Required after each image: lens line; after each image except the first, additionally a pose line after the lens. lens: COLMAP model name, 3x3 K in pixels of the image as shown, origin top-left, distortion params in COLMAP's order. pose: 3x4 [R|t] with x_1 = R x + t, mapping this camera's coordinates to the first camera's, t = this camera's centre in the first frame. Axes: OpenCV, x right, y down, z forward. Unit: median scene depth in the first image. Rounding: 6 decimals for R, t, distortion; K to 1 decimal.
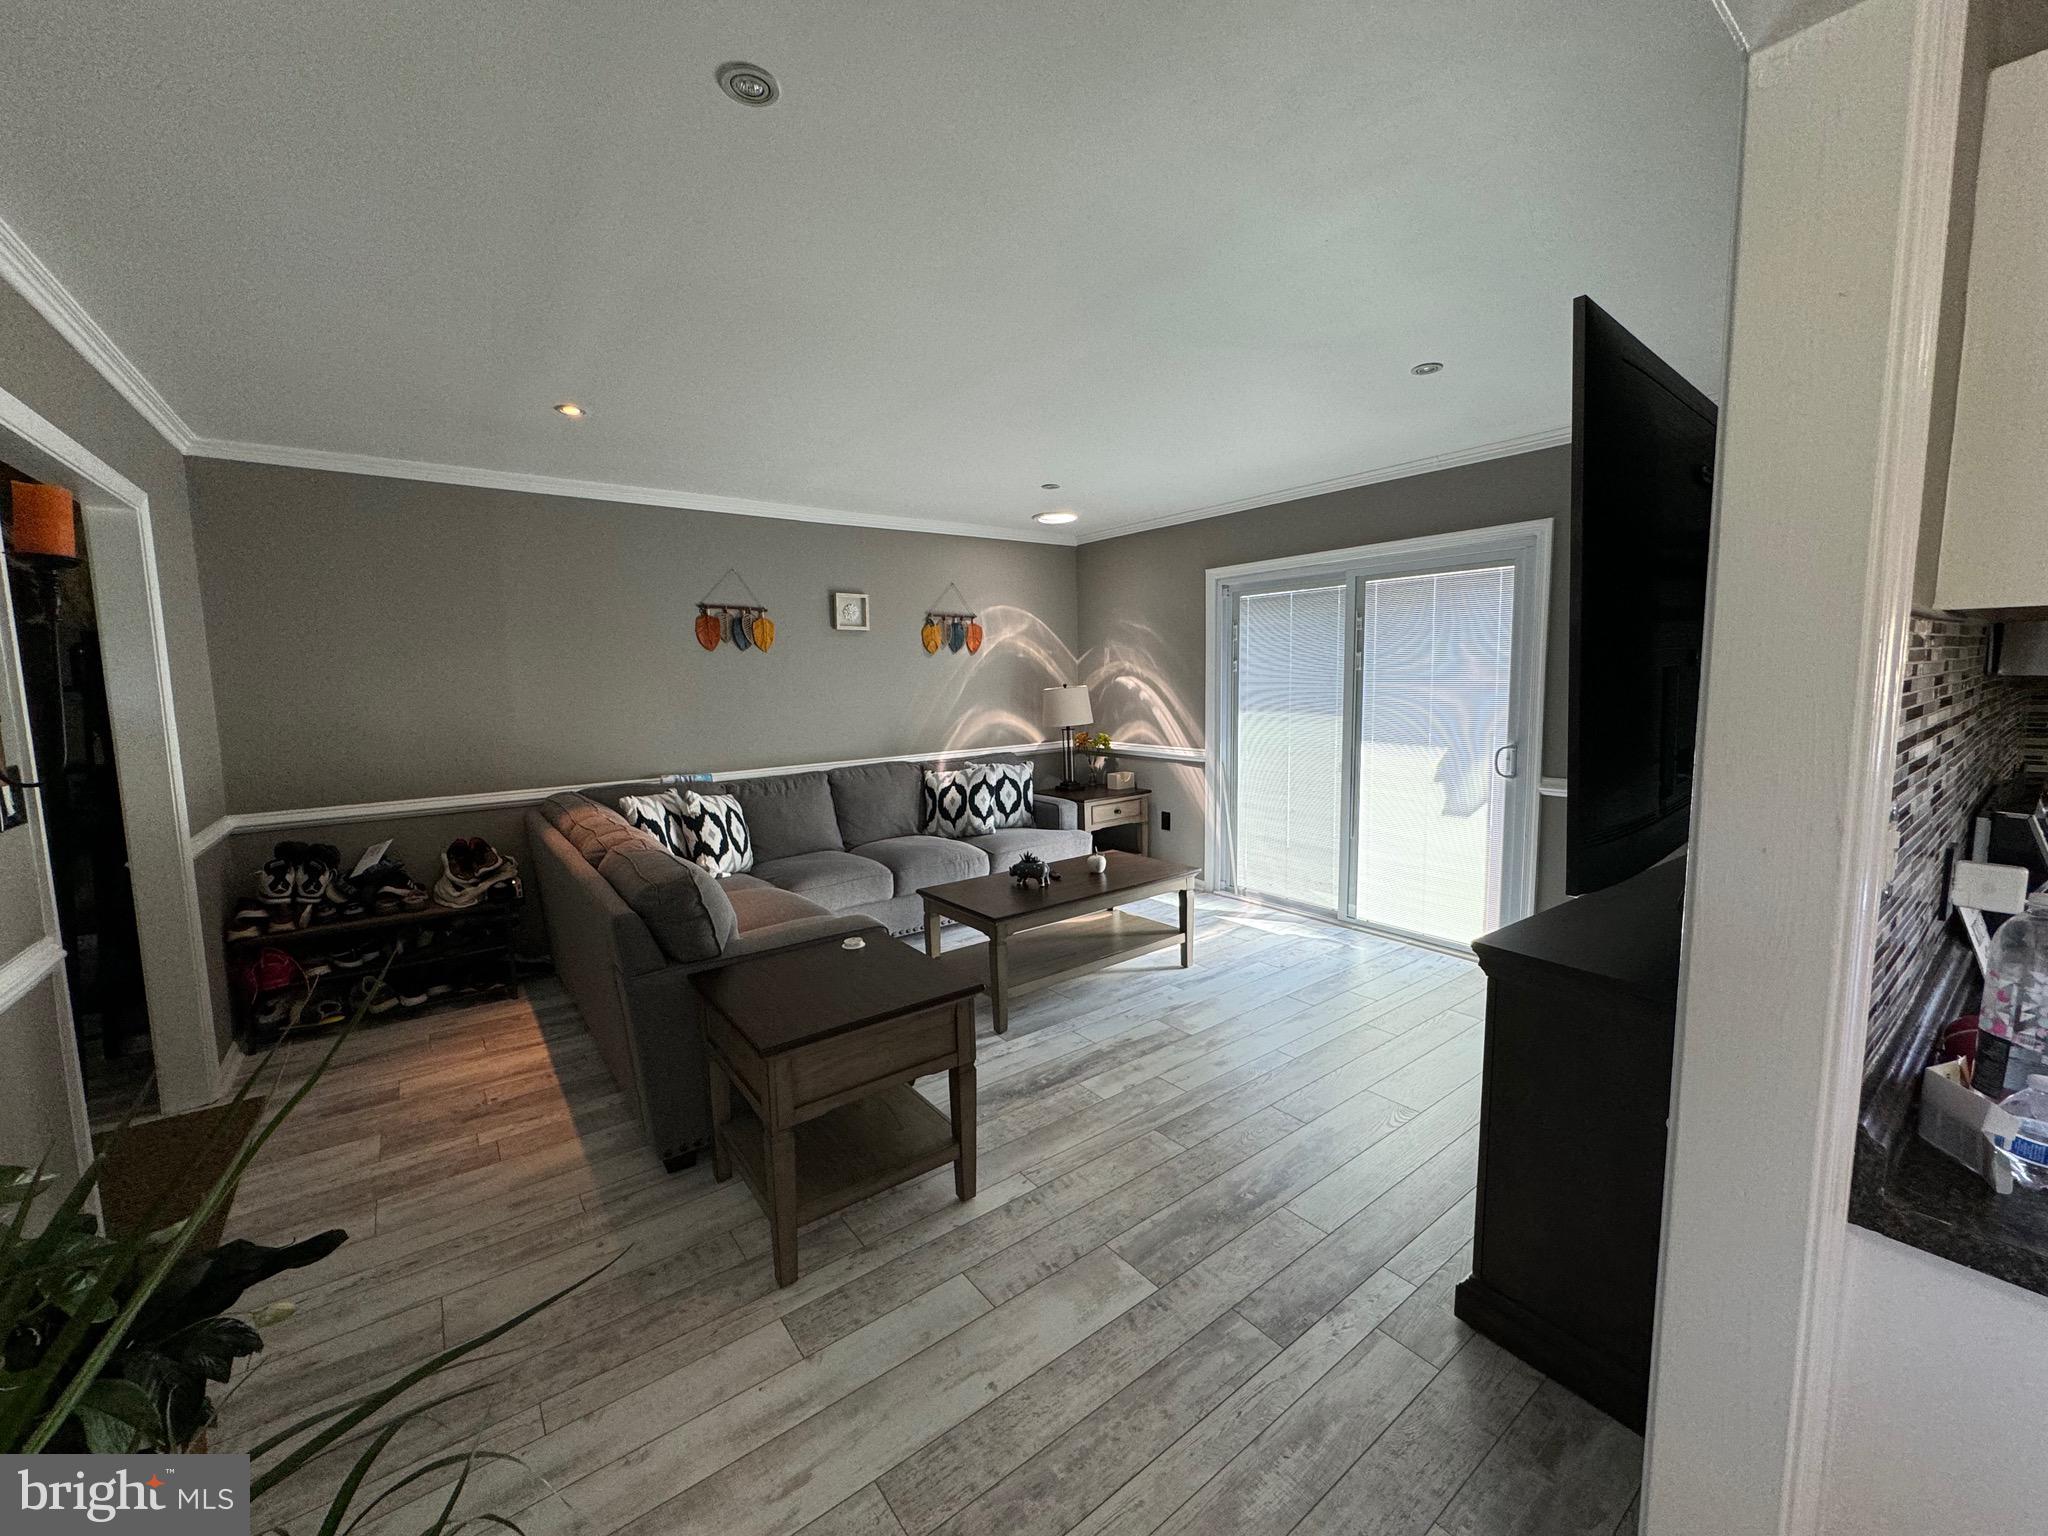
lens RADIAL K [[814.9, 0, 1021.3], [0, 814.9, 764.4], [0, 0, 1]] dist [-0.002796, 0.000661]
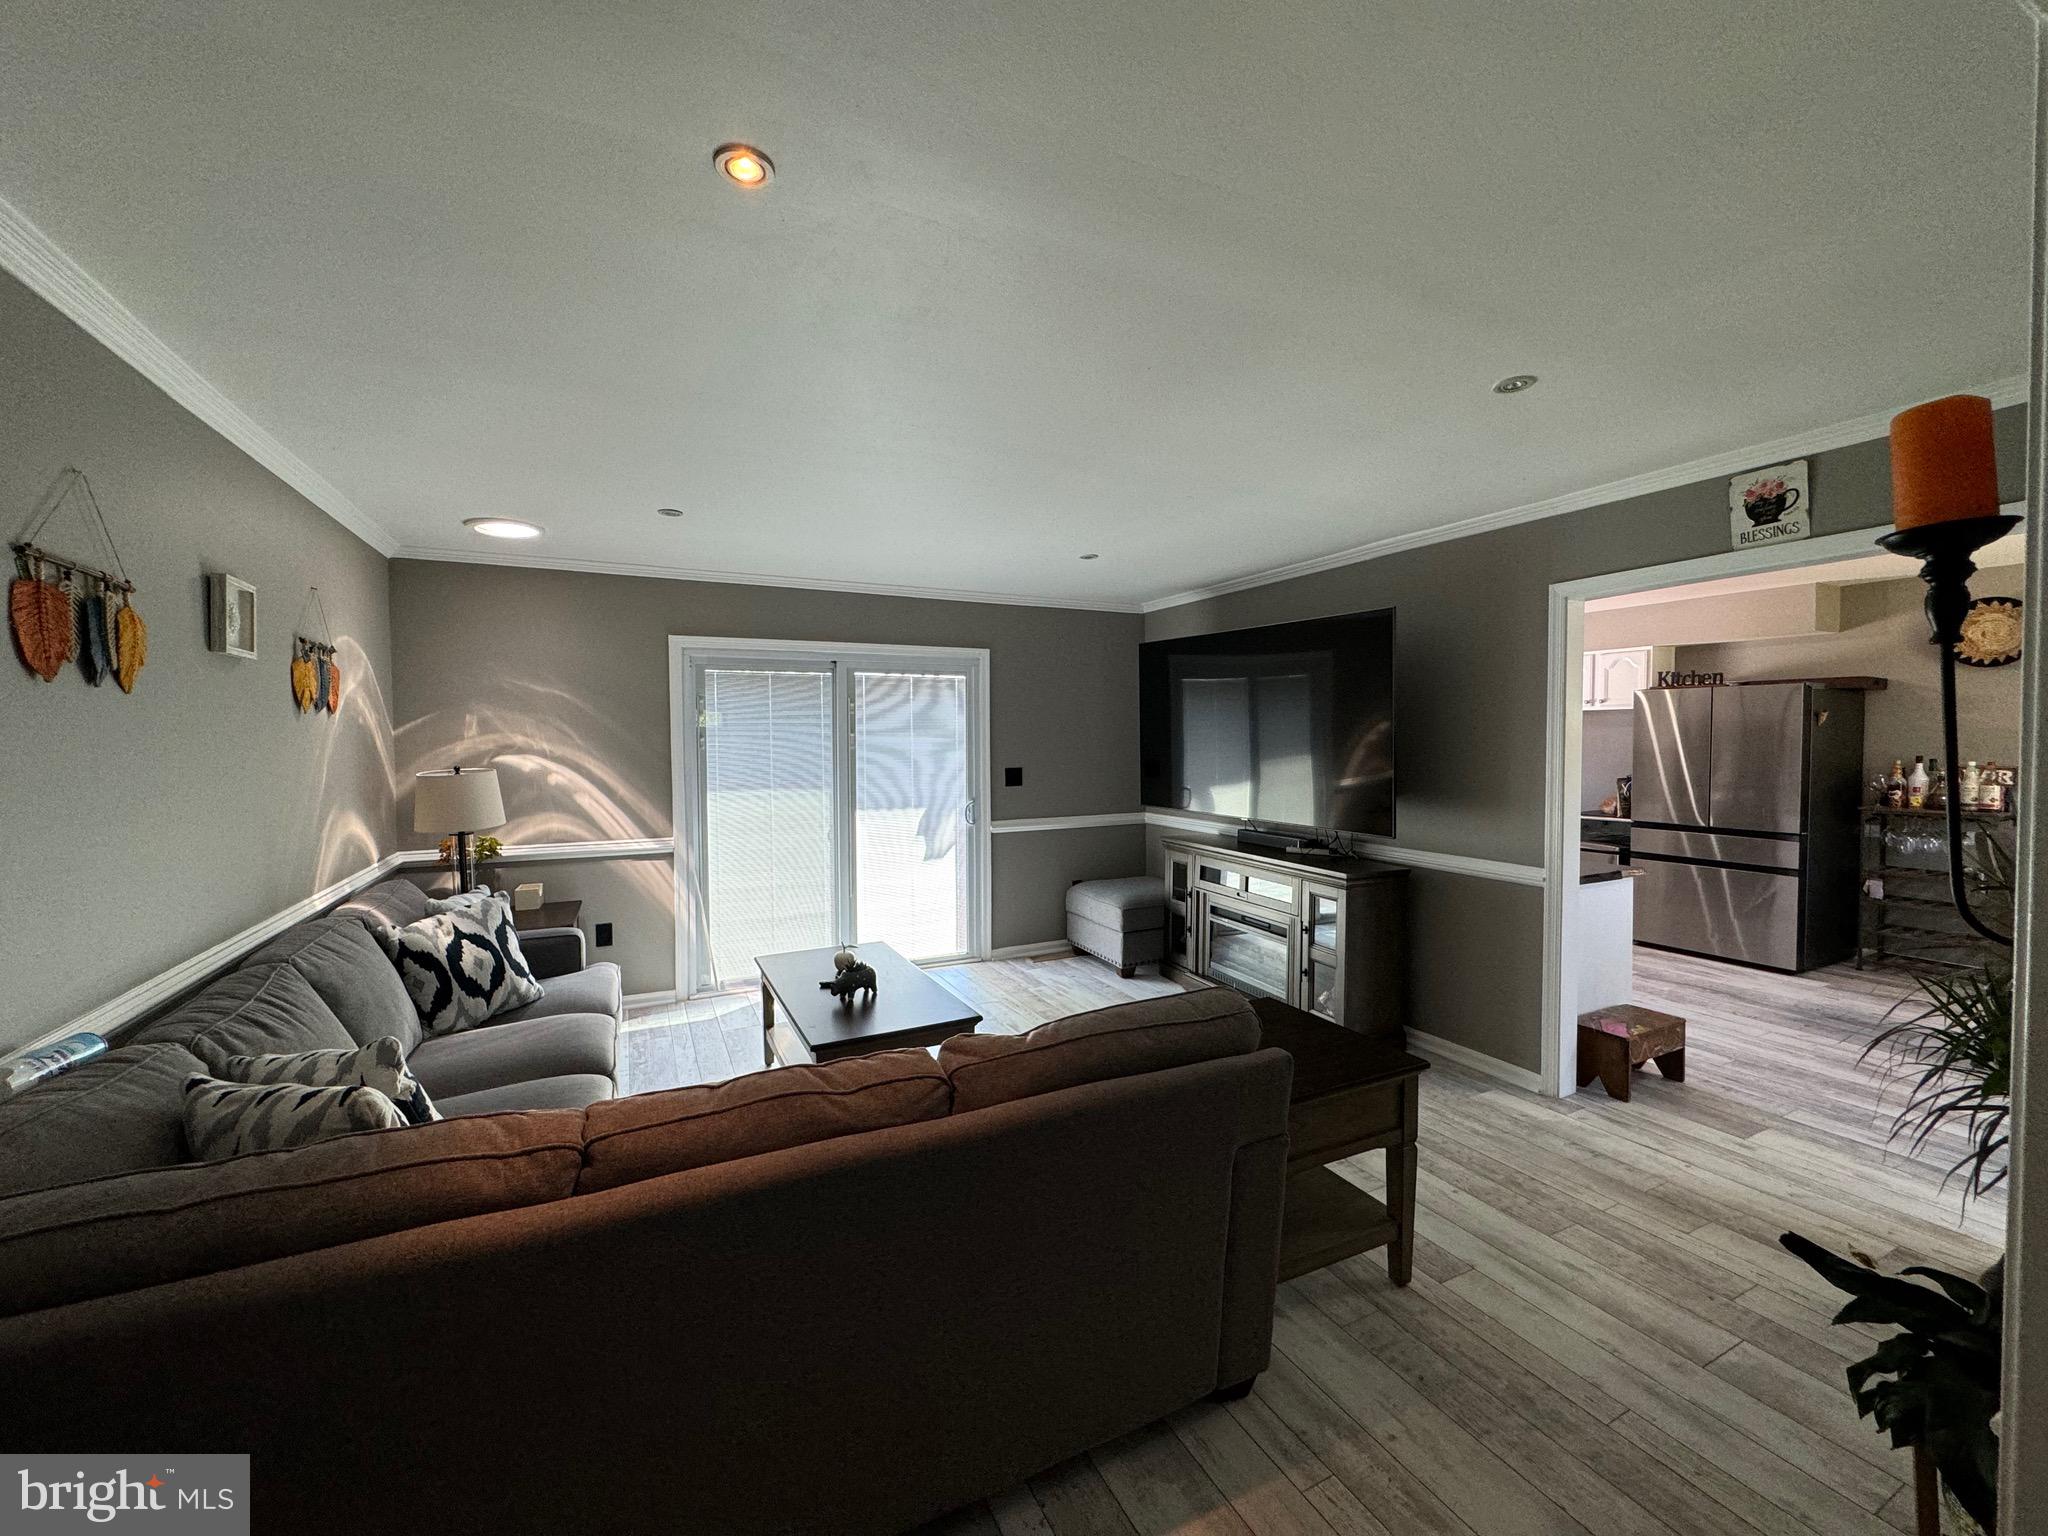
lens RADIAL K [[814.9, 0, 1021.3], [0, 814.9, 764.4], [0, 0, 1]] dist [-0.002796, 0.000661]
pose [[0.189542, -0.014053, 0.981772, -0.669040], [0.109360, 0.993978, -0.006886, -0.058597], [-0.975763, 0.108672, 0.189937, 0.547746]]
